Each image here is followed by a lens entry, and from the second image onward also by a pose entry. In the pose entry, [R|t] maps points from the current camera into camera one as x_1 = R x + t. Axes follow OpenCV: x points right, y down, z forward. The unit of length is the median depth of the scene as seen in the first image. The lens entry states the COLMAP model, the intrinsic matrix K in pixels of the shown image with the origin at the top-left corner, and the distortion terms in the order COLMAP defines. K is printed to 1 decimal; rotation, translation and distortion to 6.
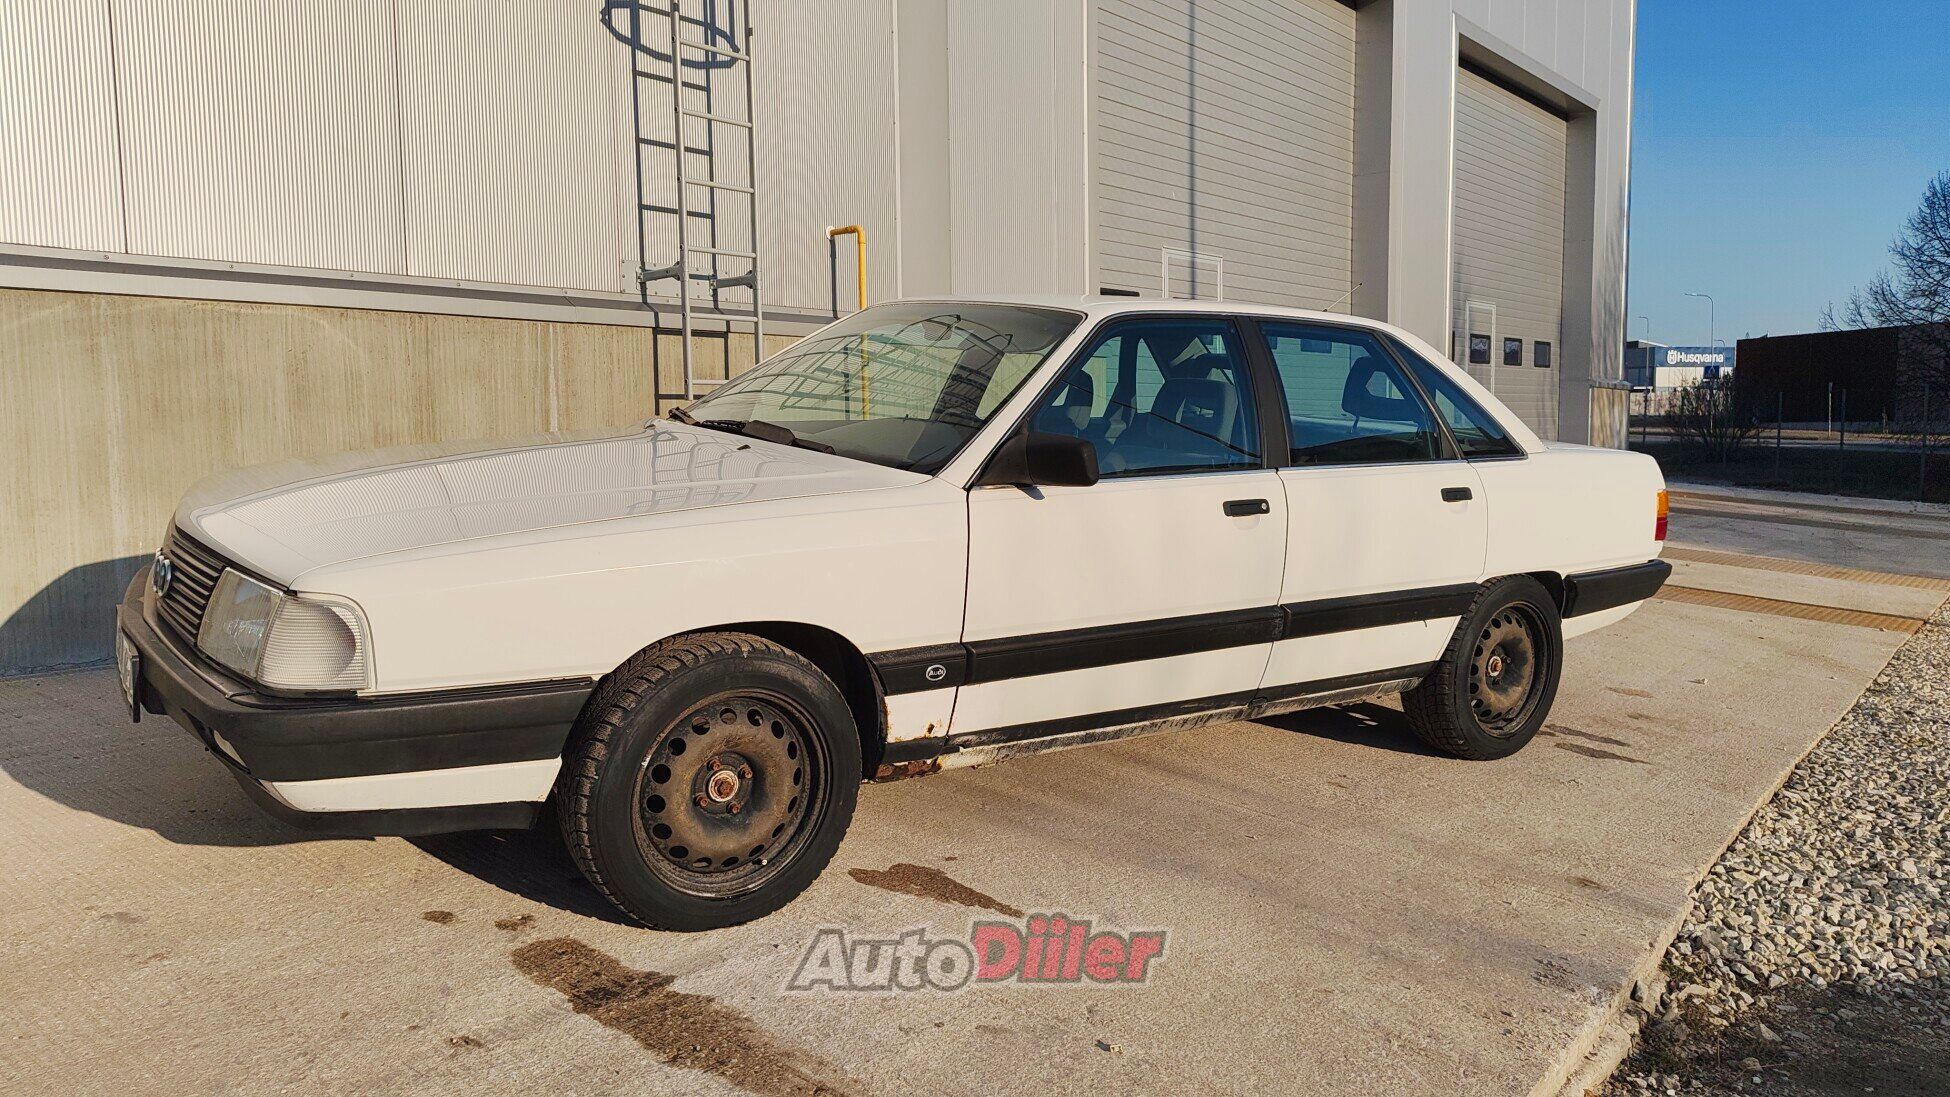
lens RADIAL K [[1367.2, 0, 975.0], [0, 1367.2, 548.5], [0, 0, 1]] dist [0.066394, -0.110417]
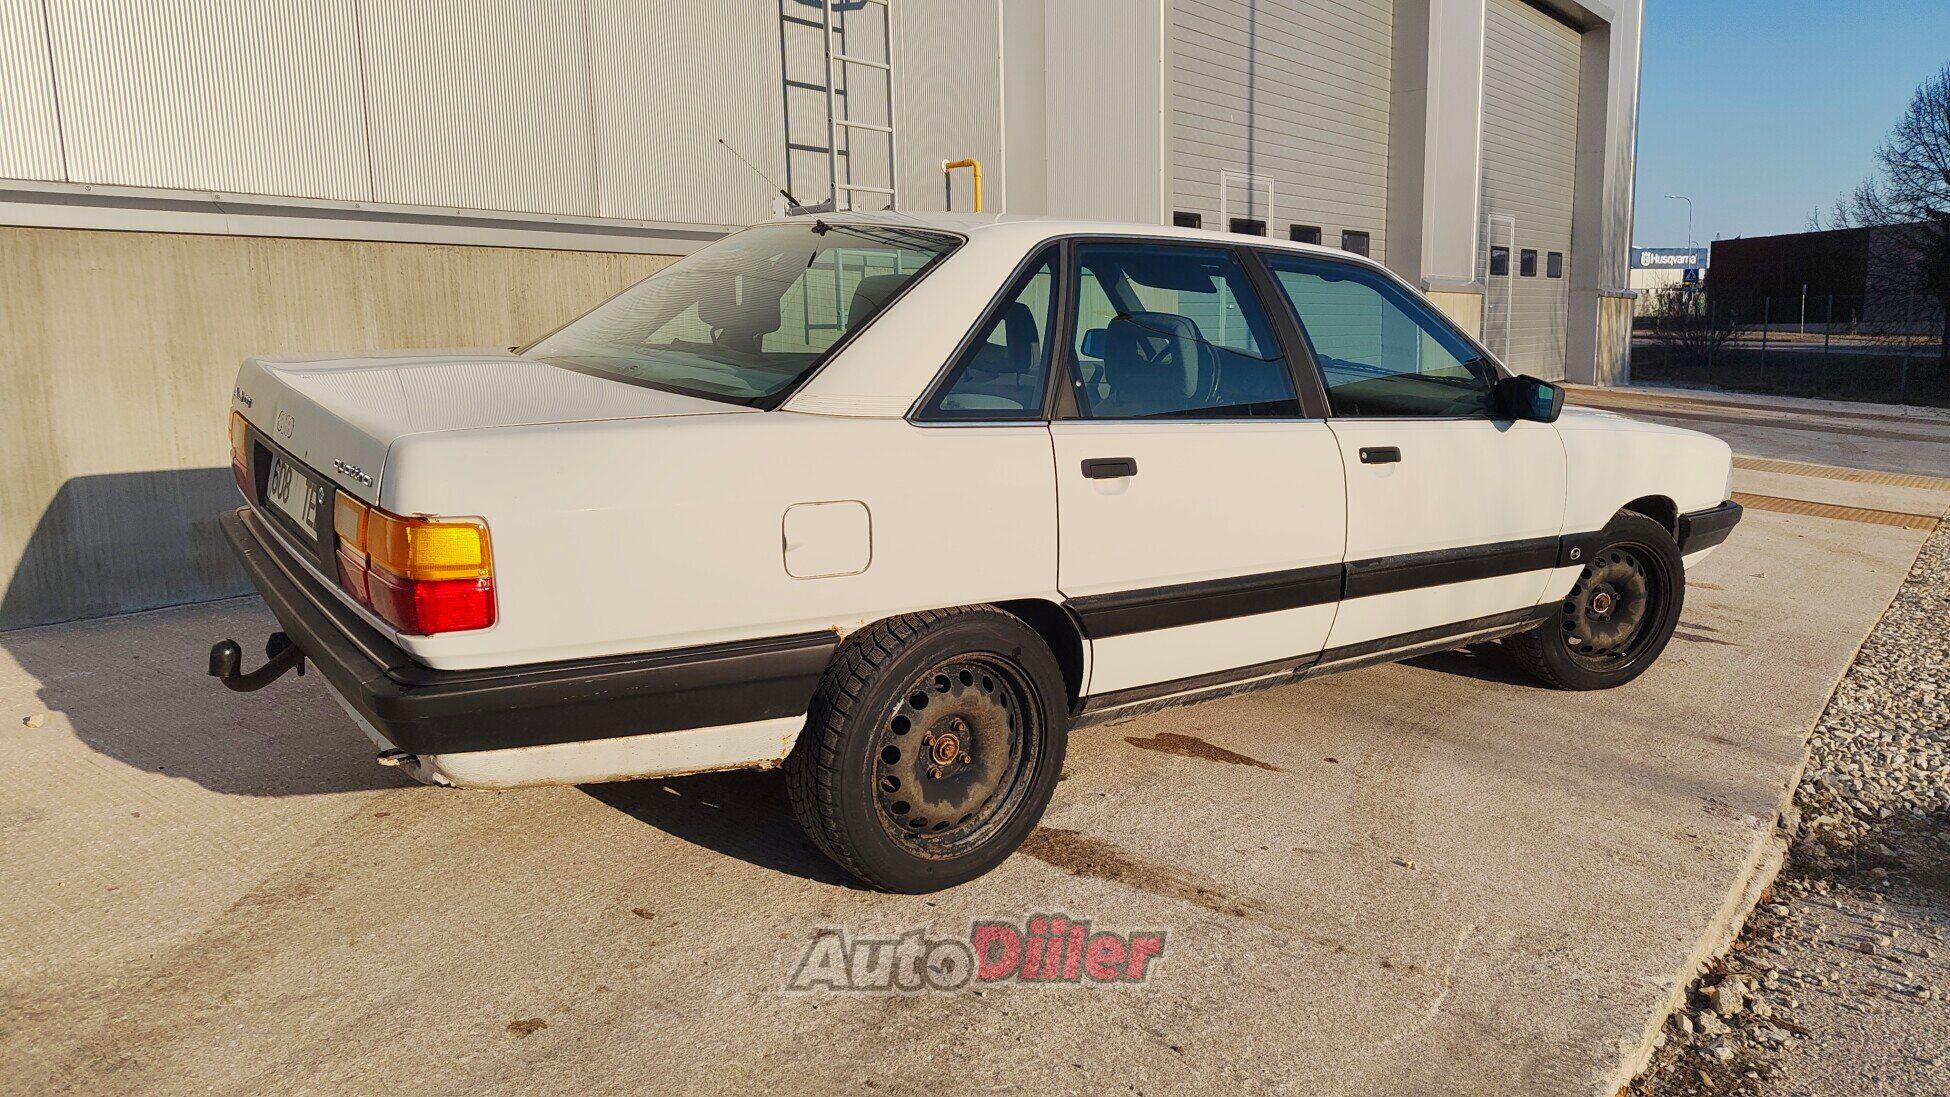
lens RADIAL K [[1362.9, 0, 977.4], [0, 1362.9, 569.7], [0, 0, 1]] dist [0.070251, -0.107021]
pose [[0.999596, -0.012140, 0.025683, -0.198188], [0.009969, 0.996498, 0.083026, -0.011488], [-0.026601, -0.082737, 0.996216, -0.145451]]
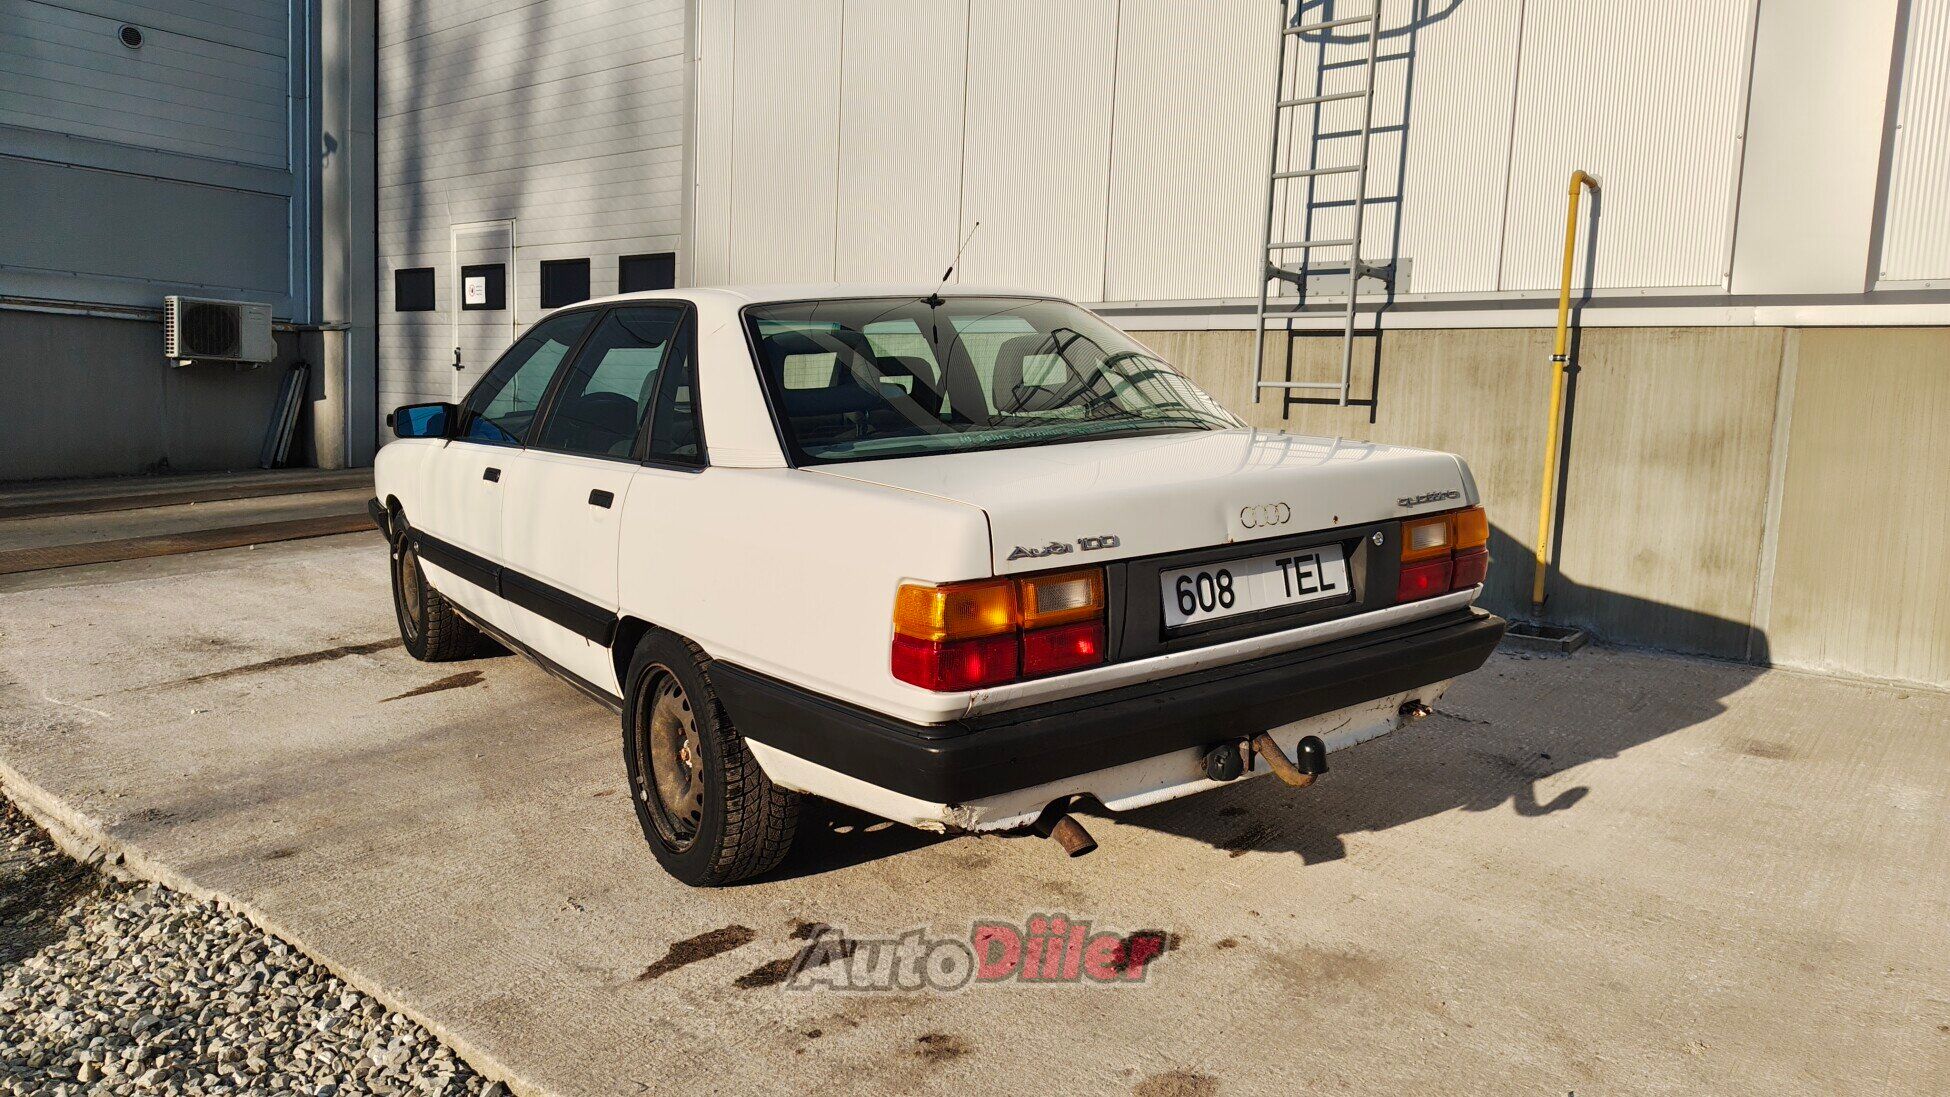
lens RADIAL K [[1362.9, 0, 977.4], [0, 1362.9, 569.7], [0, 0, 1]] dist [0.070251, -0.107021]
pose [[-0.033393, 0.124137, -0.991703, 1.164457], [-0.131143, 0.983133, 0.127480, -0.132736], [0.990801, 0.134312, -0.016550, 1.239616]]
